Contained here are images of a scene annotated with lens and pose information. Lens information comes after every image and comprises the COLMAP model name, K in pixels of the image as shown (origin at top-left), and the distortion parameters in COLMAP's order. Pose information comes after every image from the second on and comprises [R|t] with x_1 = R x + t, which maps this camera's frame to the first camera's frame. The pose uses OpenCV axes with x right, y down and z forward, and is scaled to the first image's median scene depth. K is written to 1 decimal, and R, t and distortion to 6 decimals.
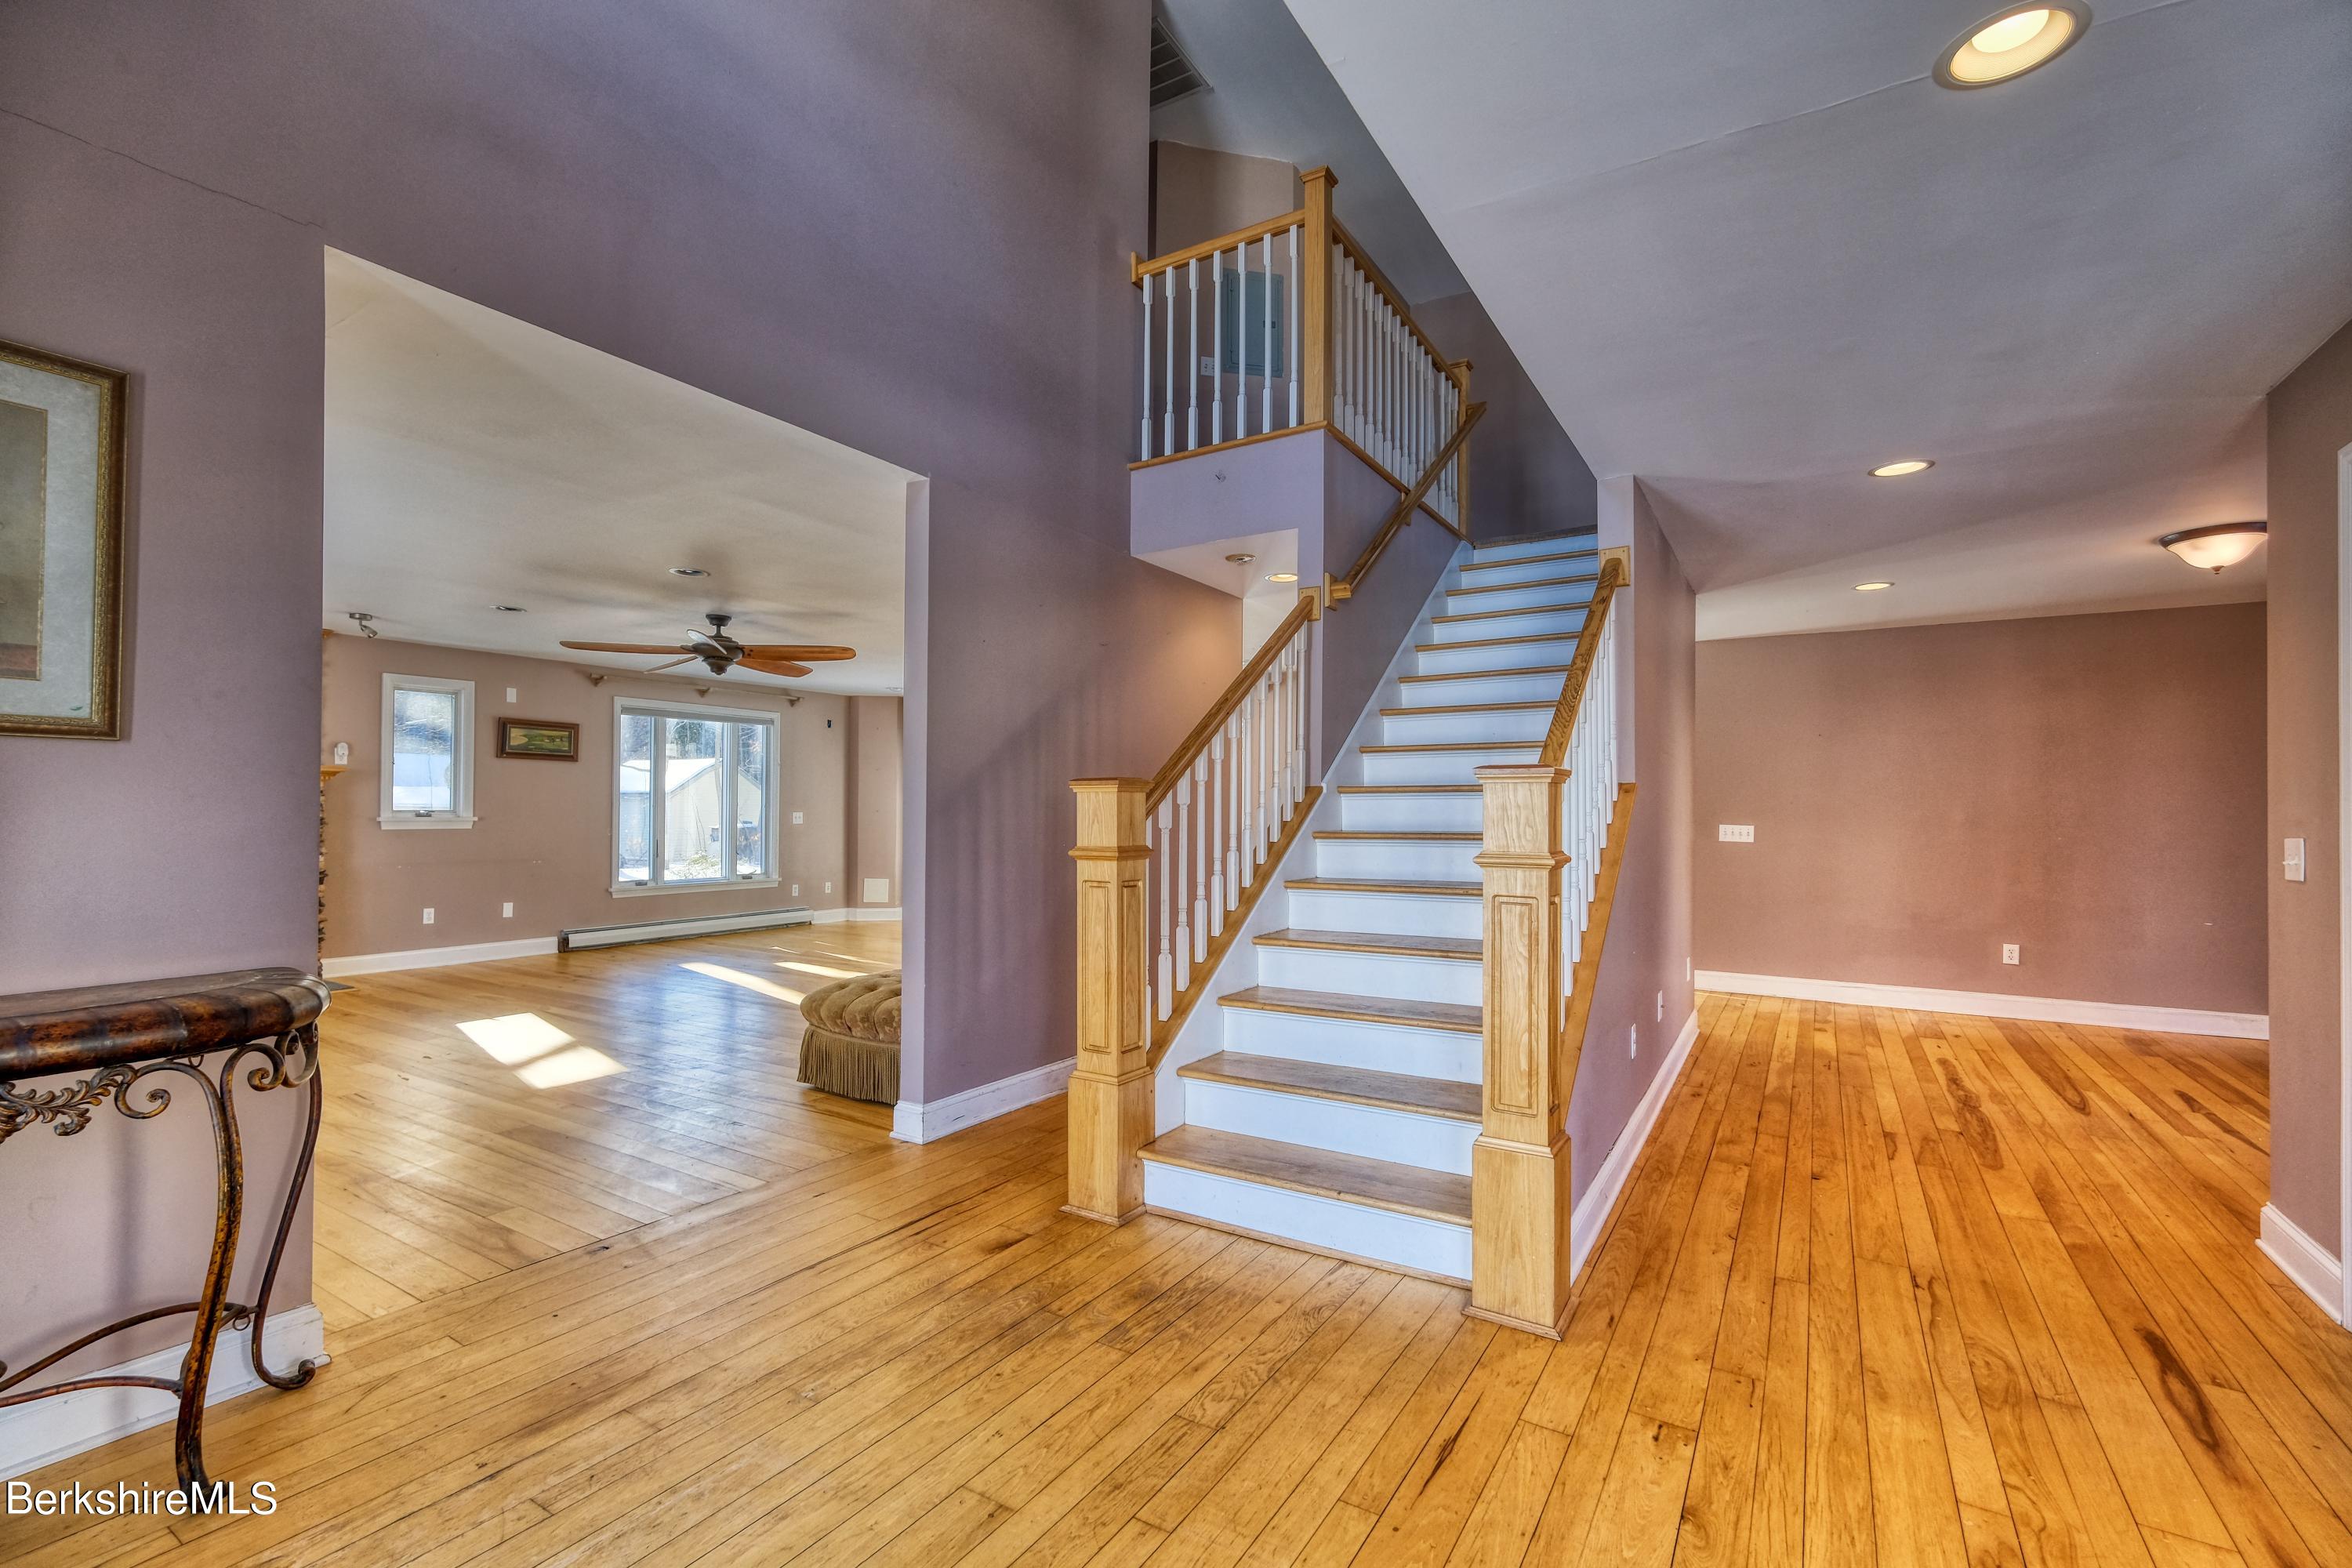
lens RADIAL K [[1026.8, 0, 1185.3], [0, 1026.8, 797.0], [0, 0, 1]] dist [-0.000731, 0.000201]
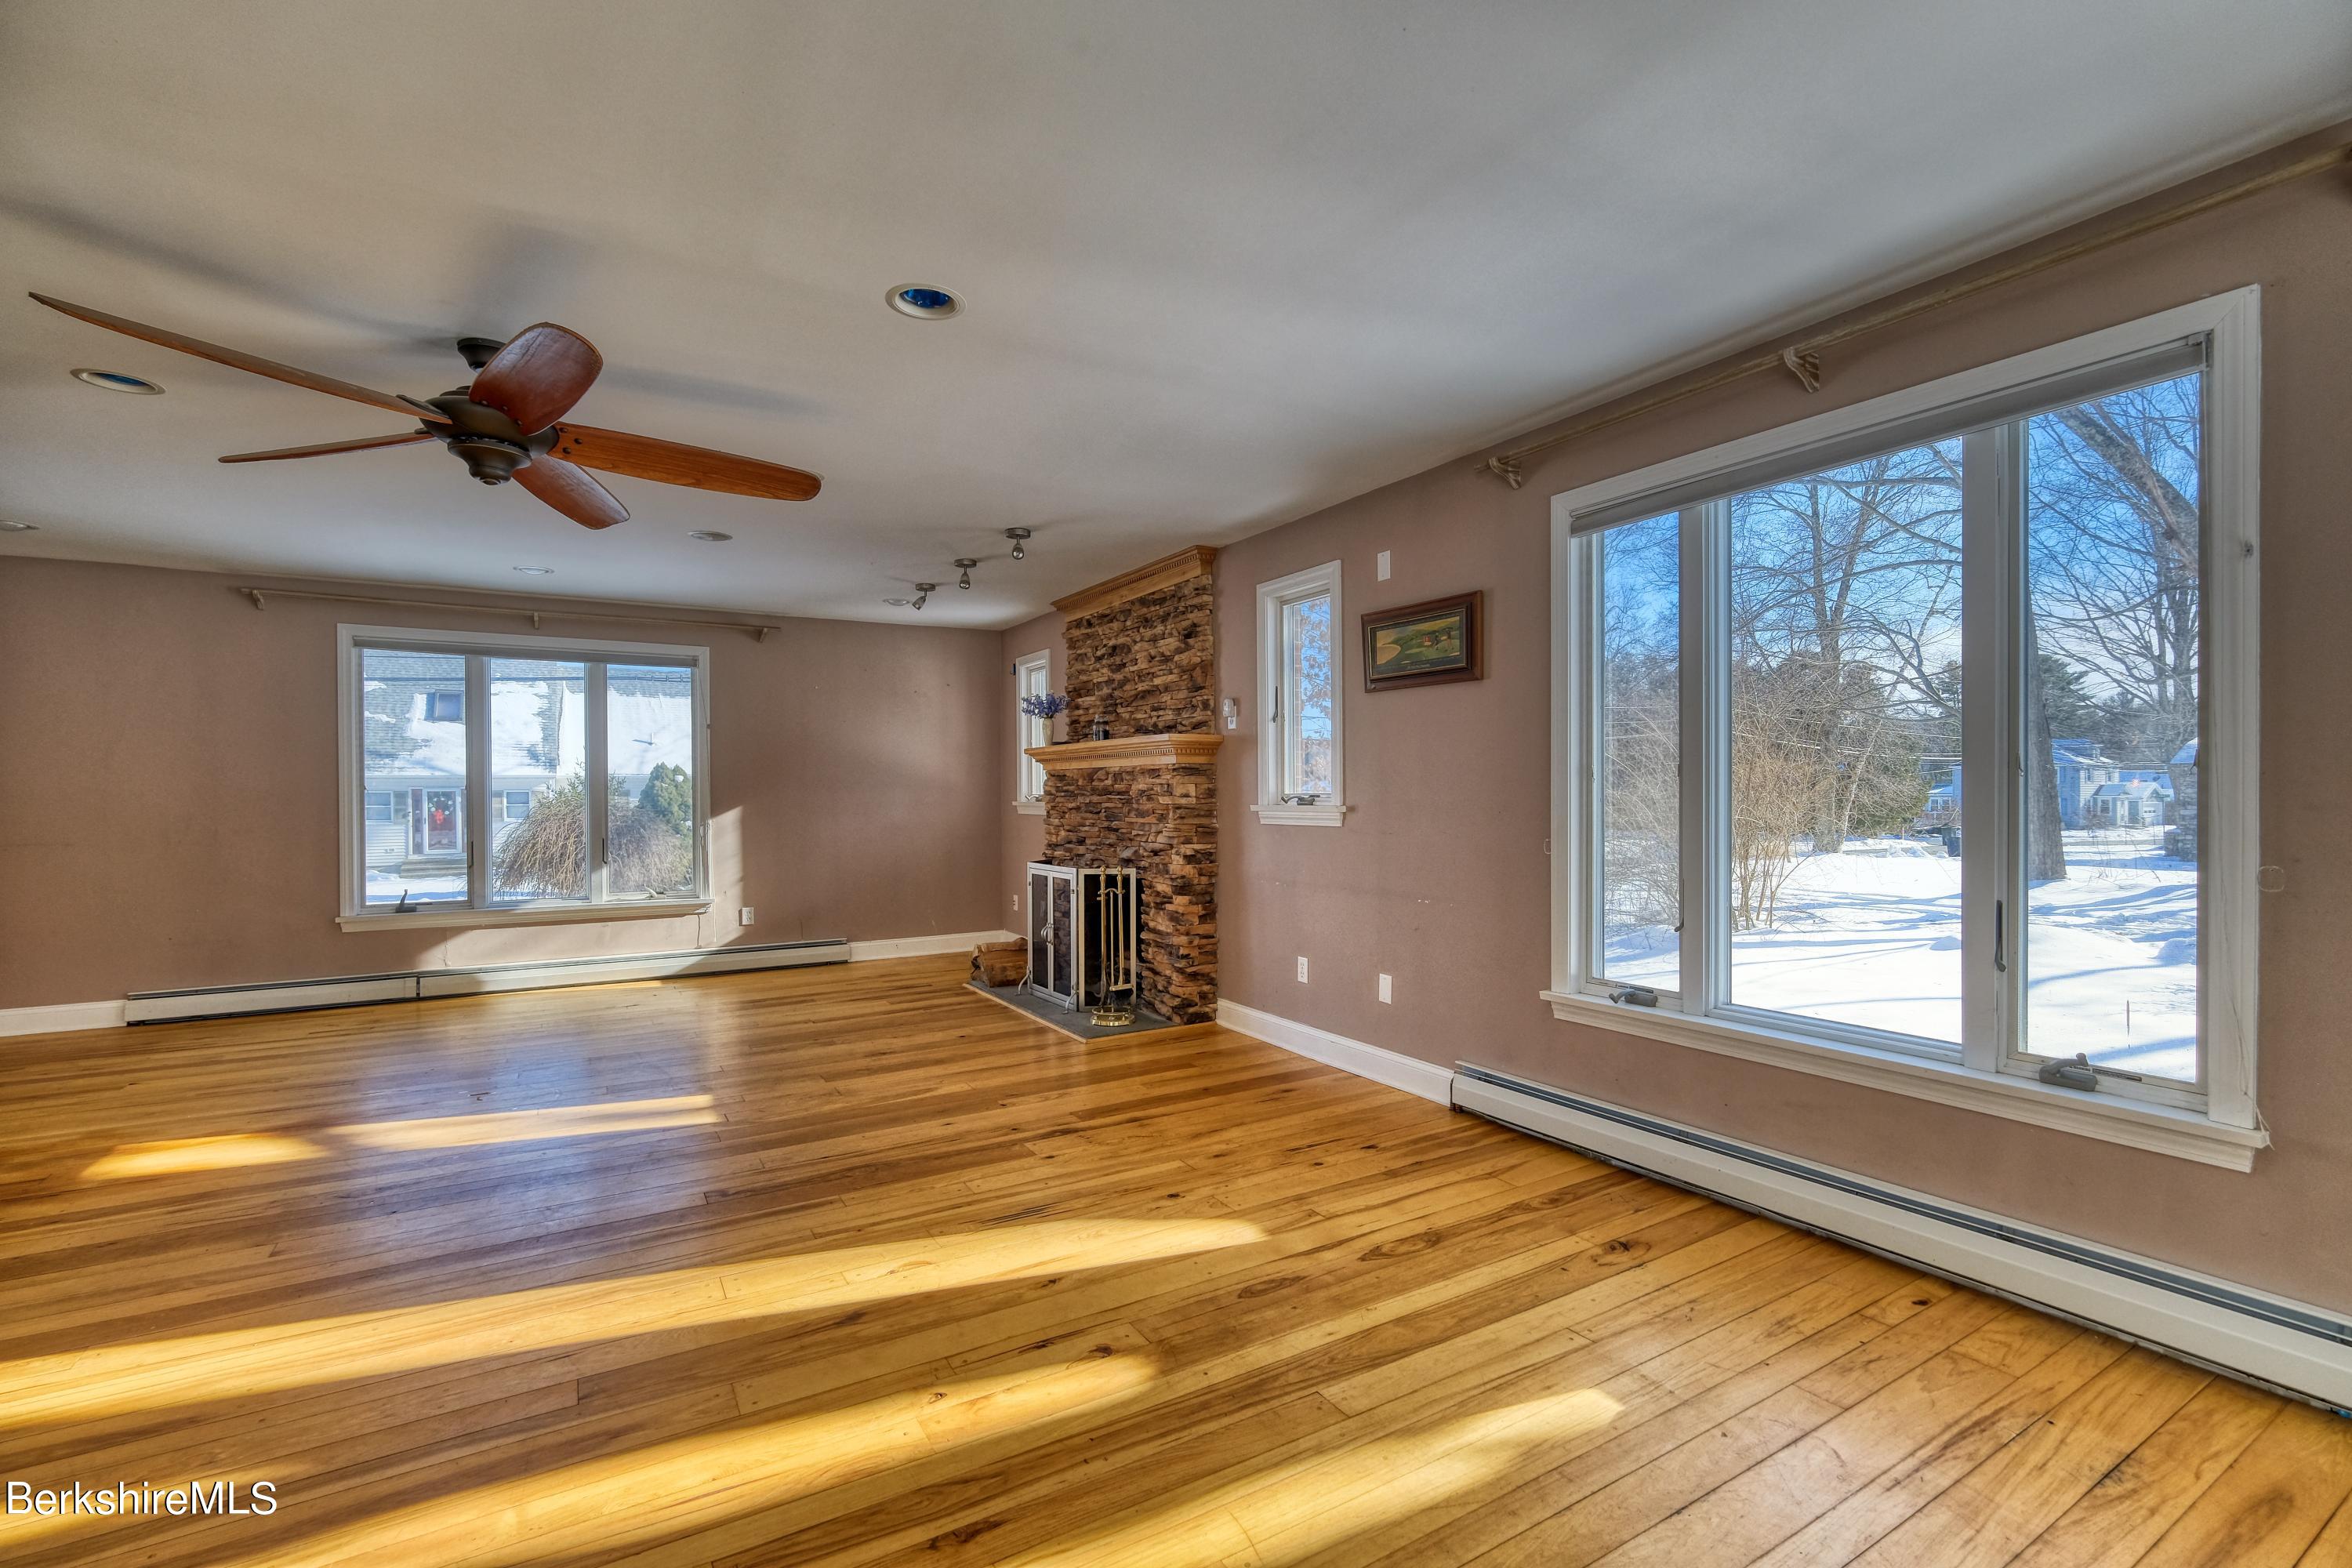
lens RADIAL K [[1026.8, 0, 1176.1], [0, 1026.8, 796.3], [0, 0, 1]] dist [-0.000731, 0.000201]
pose [[-0.468692, 0.001665, -0.883360, -0.296068], [0.017275, 0.999824, -0.007281, 0.030625], [0.883193, -0.018673, -0.468638, 2.108534]]
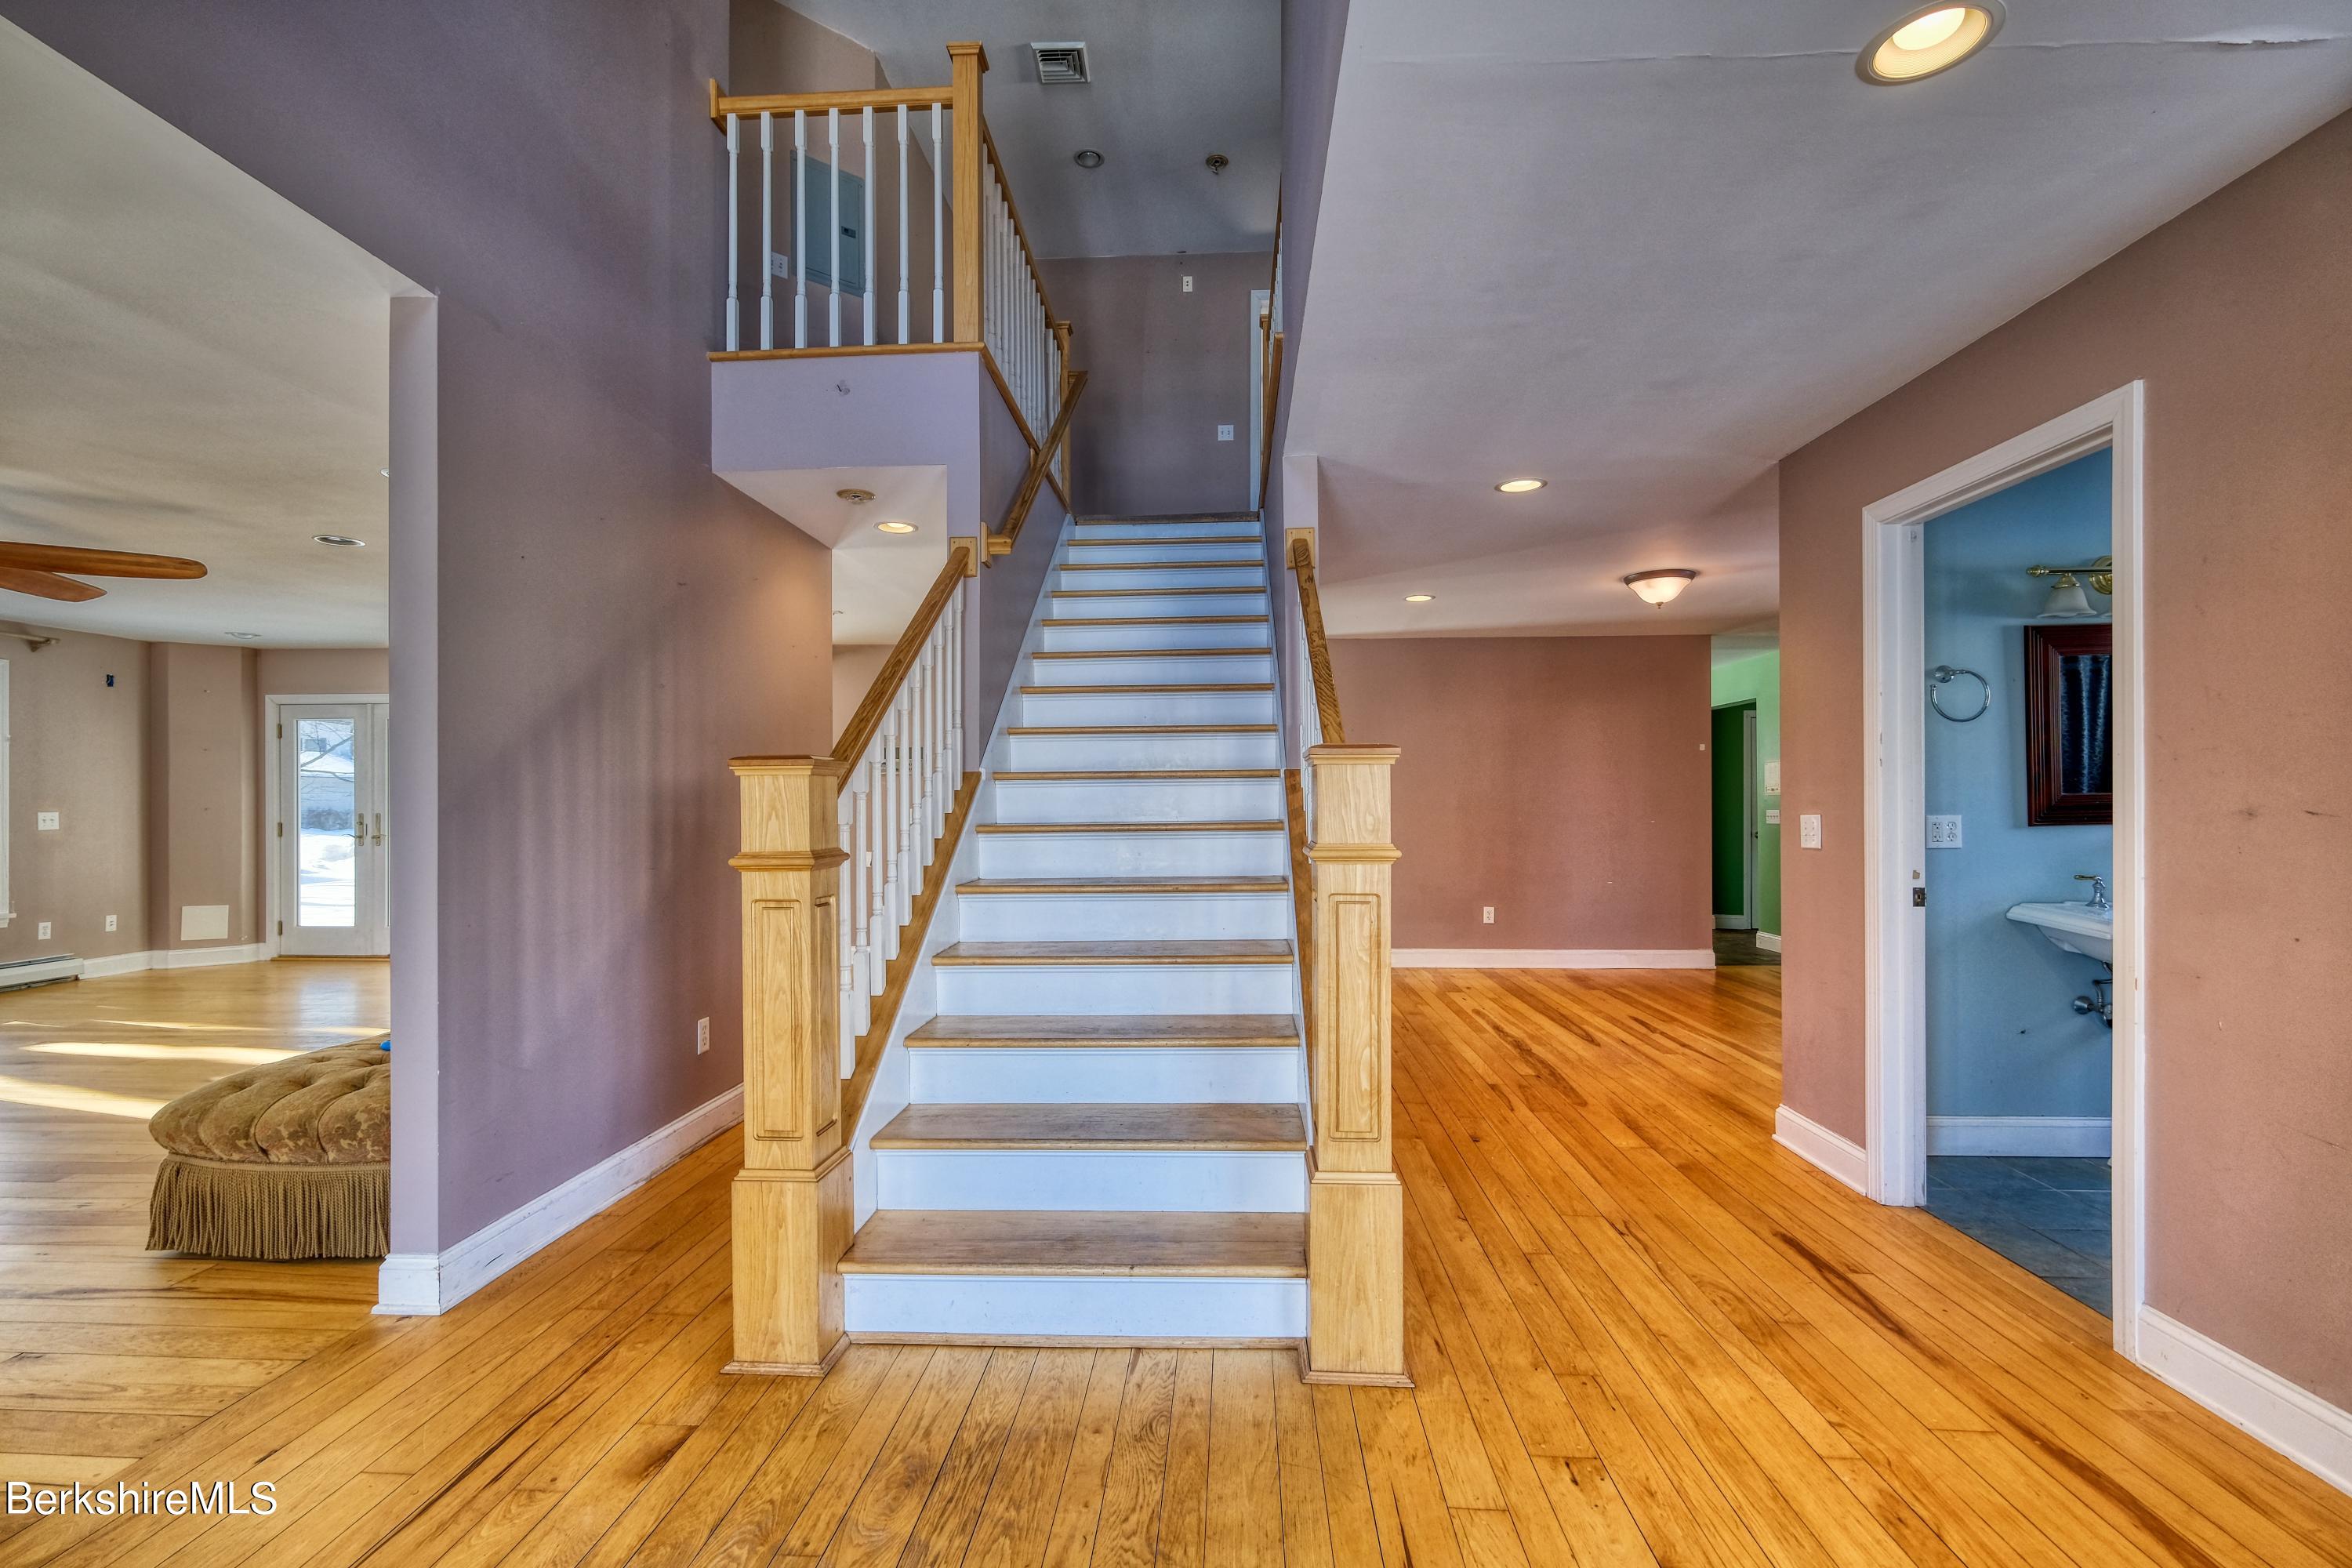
lens RADIAL K [[1026.8, 0, 1185.4], [0, 1026.8, 797.7], [0, 0, 1]] dist [-0.000731, 0.000201]
pose [[0.877190, -0.007212, 0.480089, -0.124786], [0.002882, 0.999948, 0.009756, 0.003017], [-0.480134, -0.007175, 0.877166, 0.165213]]
